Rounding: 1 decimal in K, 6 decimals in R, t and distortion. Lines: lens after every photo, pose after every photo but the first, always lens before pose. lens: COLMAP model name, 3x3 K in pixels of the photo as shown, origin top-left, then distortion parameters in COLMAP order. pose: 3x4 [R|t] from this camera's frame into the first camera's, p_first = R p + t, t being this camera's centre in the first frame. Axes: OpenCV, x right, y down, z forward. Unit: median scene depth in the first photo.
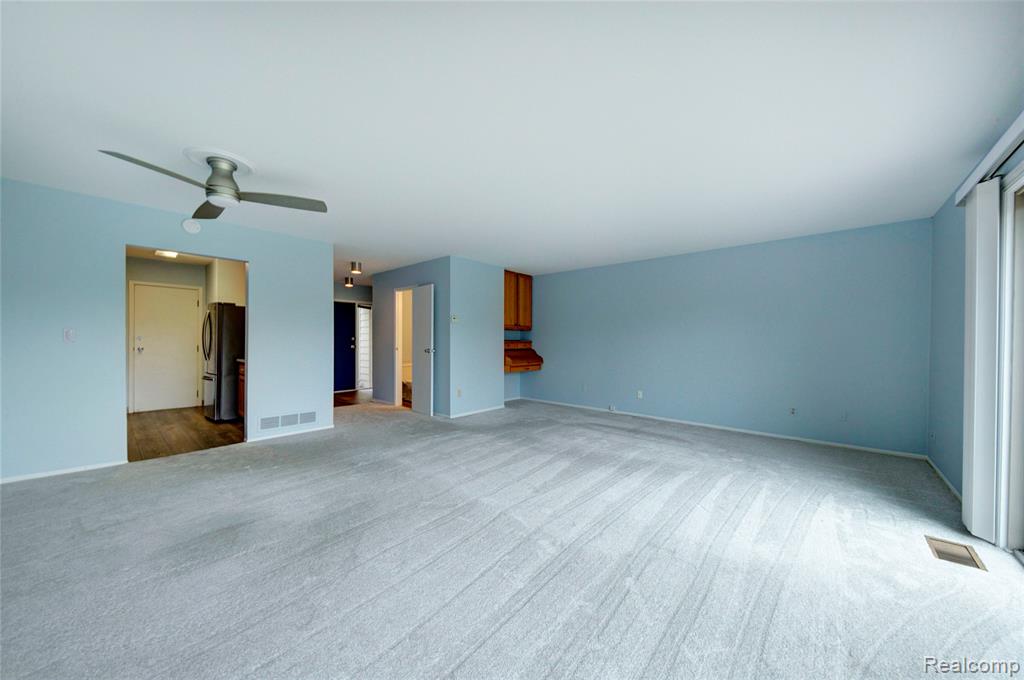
lens RADIAL K [[354.4, 0, 511.6], [0, 354.4, 345.1], [0, 0, 1]] dist [-0.001556, -0.000286]
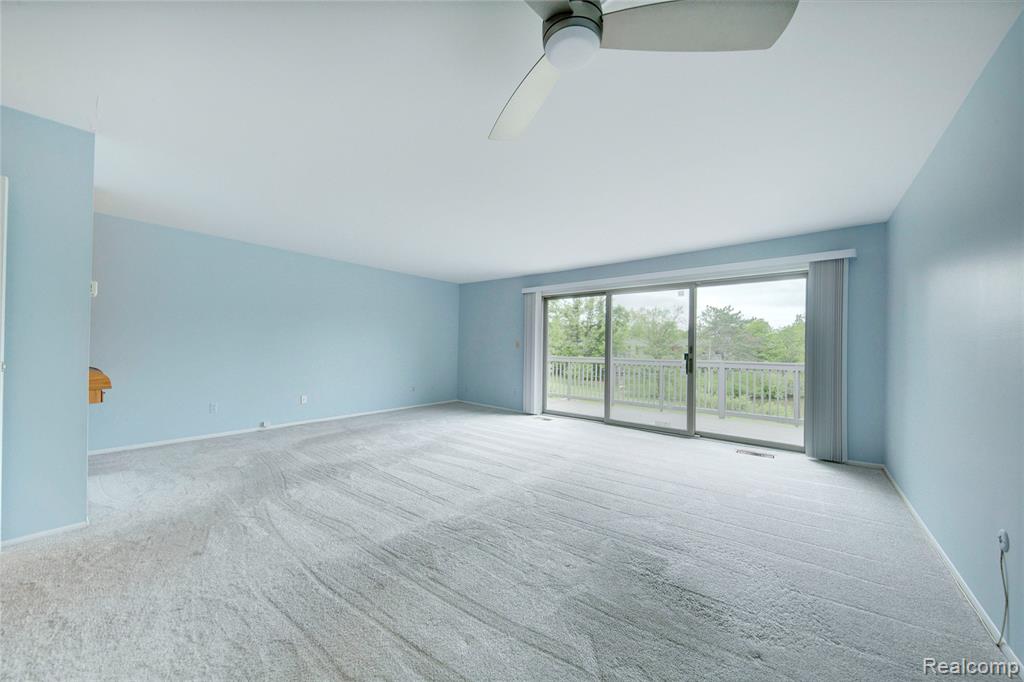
lens RADIAL K [[354.4, 0, 513.3], [0, 354.4, 346.2], [0, 0, 1]] dist [-0.001556, -0.000286]
pose [[-0.076766, -0.005796, 0.997032, -0.865467], [-0.011707, 0.999919, 0.004911, -0.016254], [-0.996980, -0.011295, -0.076828, 0.759011]]
